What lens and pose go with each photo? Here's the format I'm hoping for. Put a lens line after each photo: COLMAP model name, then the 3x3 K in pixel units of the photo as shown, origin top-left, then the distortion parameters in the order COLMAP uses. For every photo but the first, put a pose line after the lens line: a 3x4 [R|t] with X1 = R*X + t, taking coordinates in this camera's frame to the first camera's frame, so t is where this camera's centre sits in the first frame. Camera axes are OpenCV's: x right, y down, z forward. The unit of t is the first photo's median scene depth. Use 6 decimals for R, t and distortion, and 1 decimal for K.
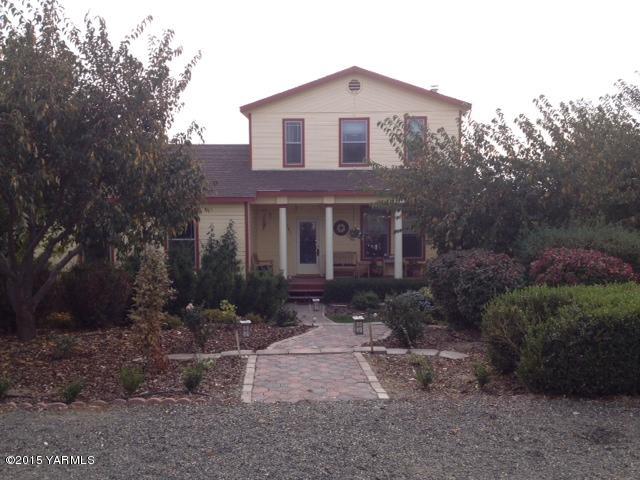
lens RADIAL K [[648.8, 0, 319.9], [0, 648.8, 239.3], [0, 0, 1]] dist [0.017761, 0.000000]
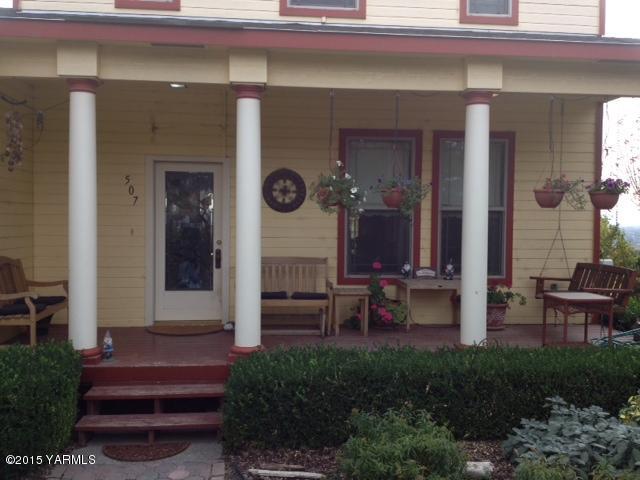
lens RADIAL K [[648.8, 0, 319.5], [0, 648.8, 241.6], [0, 0, 1]] dist [0.017761, 0.000000]
pose [[0.993924, 0.013189, 0.109275, 0.013625], [-0.010488, 0.999626, -0.025255, 0.019652], [-0.109567, 0.023955, 0.993691, 0.662005]]
